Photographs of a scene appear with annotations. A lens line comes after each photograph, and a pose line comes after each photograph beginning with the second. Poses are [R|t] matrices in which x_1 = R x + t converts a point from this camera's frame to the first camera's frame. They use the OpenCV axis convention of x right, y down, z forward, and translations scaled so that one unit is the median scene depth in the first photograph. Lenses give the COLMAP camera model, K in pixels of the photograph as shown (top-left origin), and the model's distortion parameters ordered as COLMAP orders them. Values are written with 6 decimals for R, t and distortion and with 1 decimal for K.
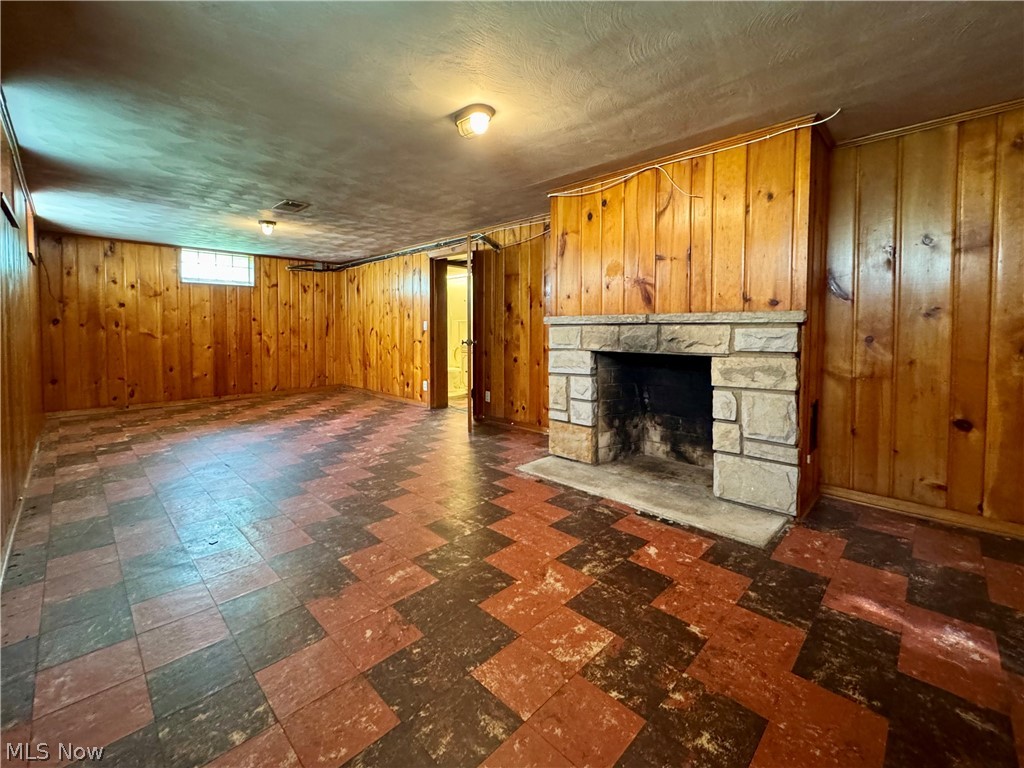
lens RADIAL K [[407.3, 0, 518.4], [0, 407.3, 383.7], [0, 0, 1]] dist [-0.006883, 0.001096]
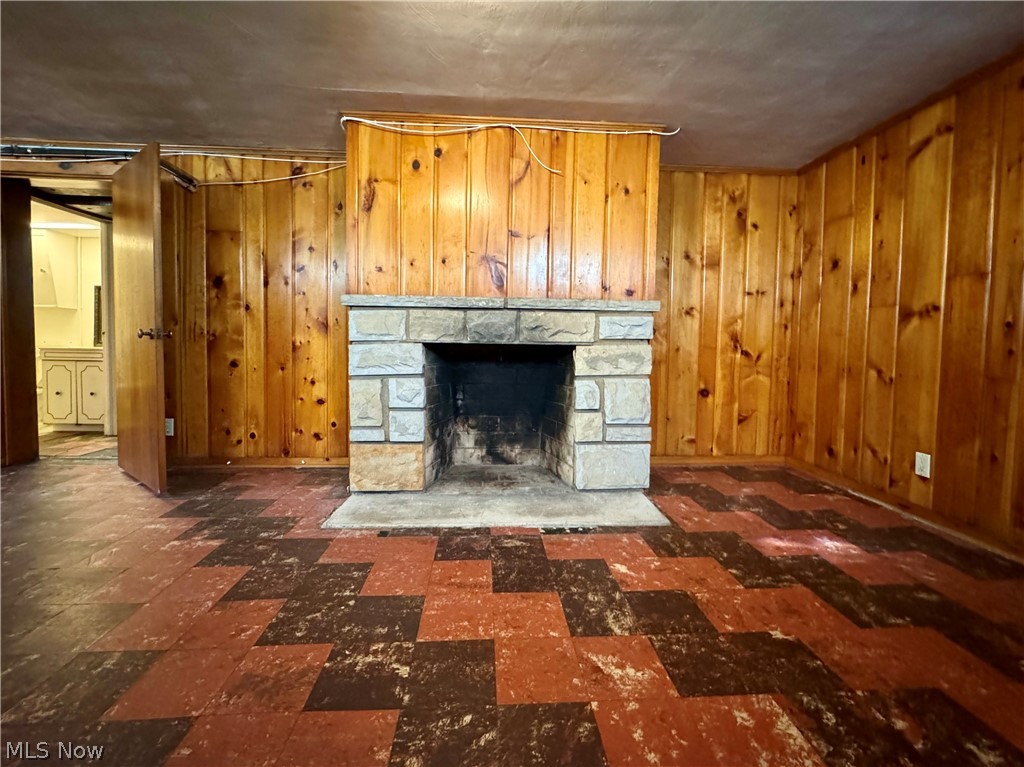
lens RADIAL K [[410.6, 0, 510.0], [0, 410.6, 382.5], [0, 0, 1]] dist [-0.004800, 0.000481]
pose [[0.692057, -0.062964, 0.719092, -0.344344], [0.079003, 0.996811, 0.011248, -0.002771], [-0.717506, 0.049026, 0.694824, 0.452863]]
